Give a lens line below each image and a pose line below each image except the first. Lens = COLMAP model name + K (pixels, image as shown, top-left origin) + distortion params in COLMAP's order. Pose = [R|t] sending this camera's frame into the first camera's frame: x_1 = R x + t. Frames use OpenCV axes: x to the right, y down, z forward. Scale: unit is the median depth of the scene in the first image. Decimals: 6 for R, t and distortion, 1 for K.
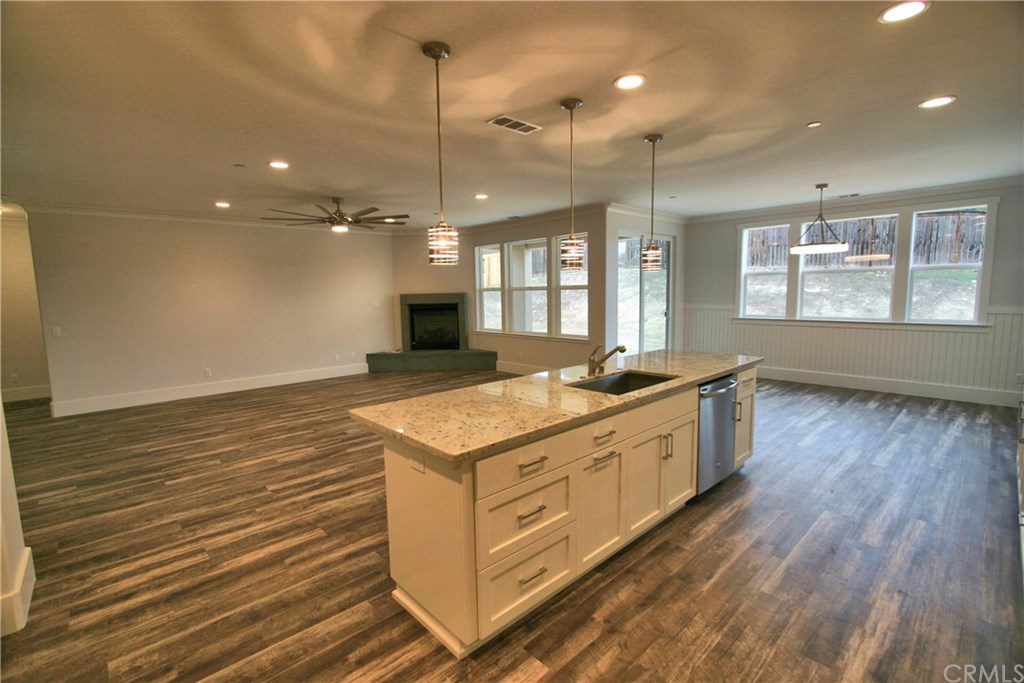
lens RADIAL K [[460.5, 0, 507.6], [0, 460.5, 344.1], [0, 0, 1]] dist [-0.013348, 0.001825]
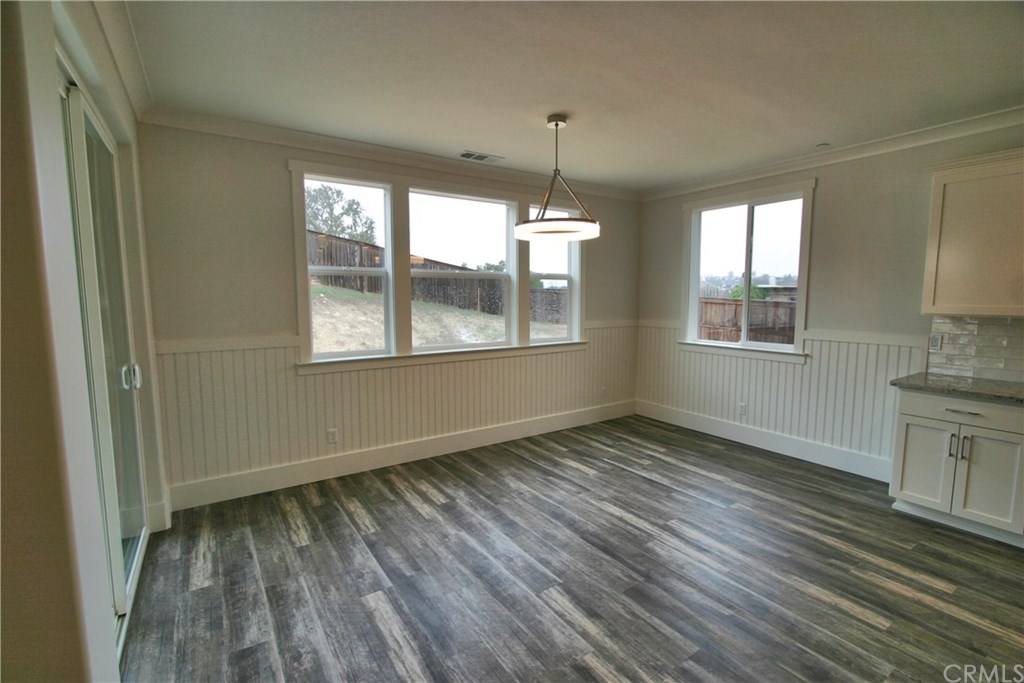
lens RADIAL K [[460.5, 0, 511.8], [0, 460.5, 344.3], [0, 0, 1]] dist [-0.013348, 0.001825]
pose [[0.150335, -0.084746, 0.984996, 0.170477], [0.109465, 0.991620, 0.068609, -0.195892], [-0.982556, 0.097508, 0.158352, 1.672261]]
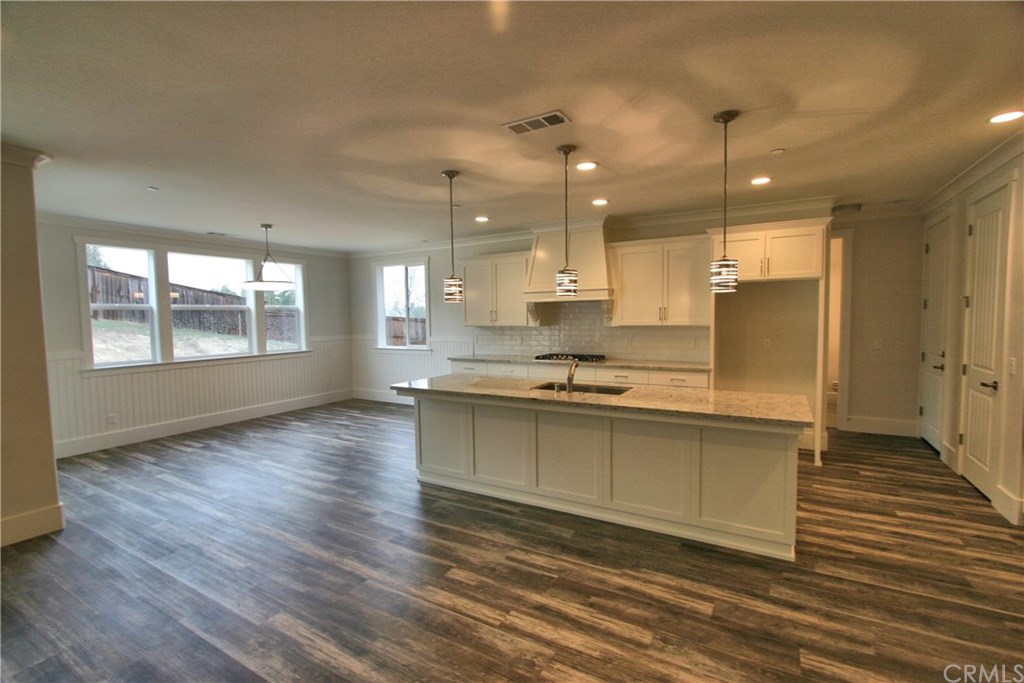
lens RADIAL K [[460.5, 0, 510.9], [0, 460.5, 344.7], [0, 0, 1]] dist [-0.013348, 0.001825]
pose [[-0.293304, -0.034906, 0.955382, -0.808916], [0.130615, 0.988499, 0.076215, -0.144779], [-0.947054, 0.147142, -0.285372, 1.365347]]
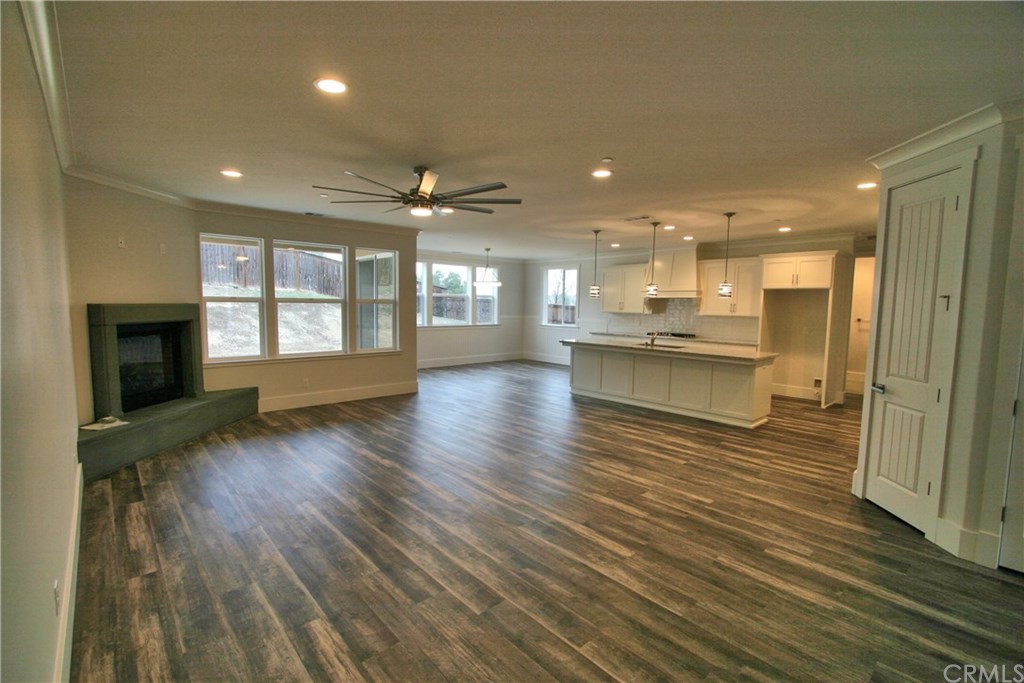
lens RADIAL K [[460.5, 0, 509.5], [0, 460.5, 343.6], [0, 0, 1]] dist [-0.013348, 0.001825]
pose [[0.011433, -0.065292, 0.997801, -1.912495], [0.100708, 0.992867, 0.063815, -0.147068], [-0.994850, 0.099757, 0.017927, 1.549362]]
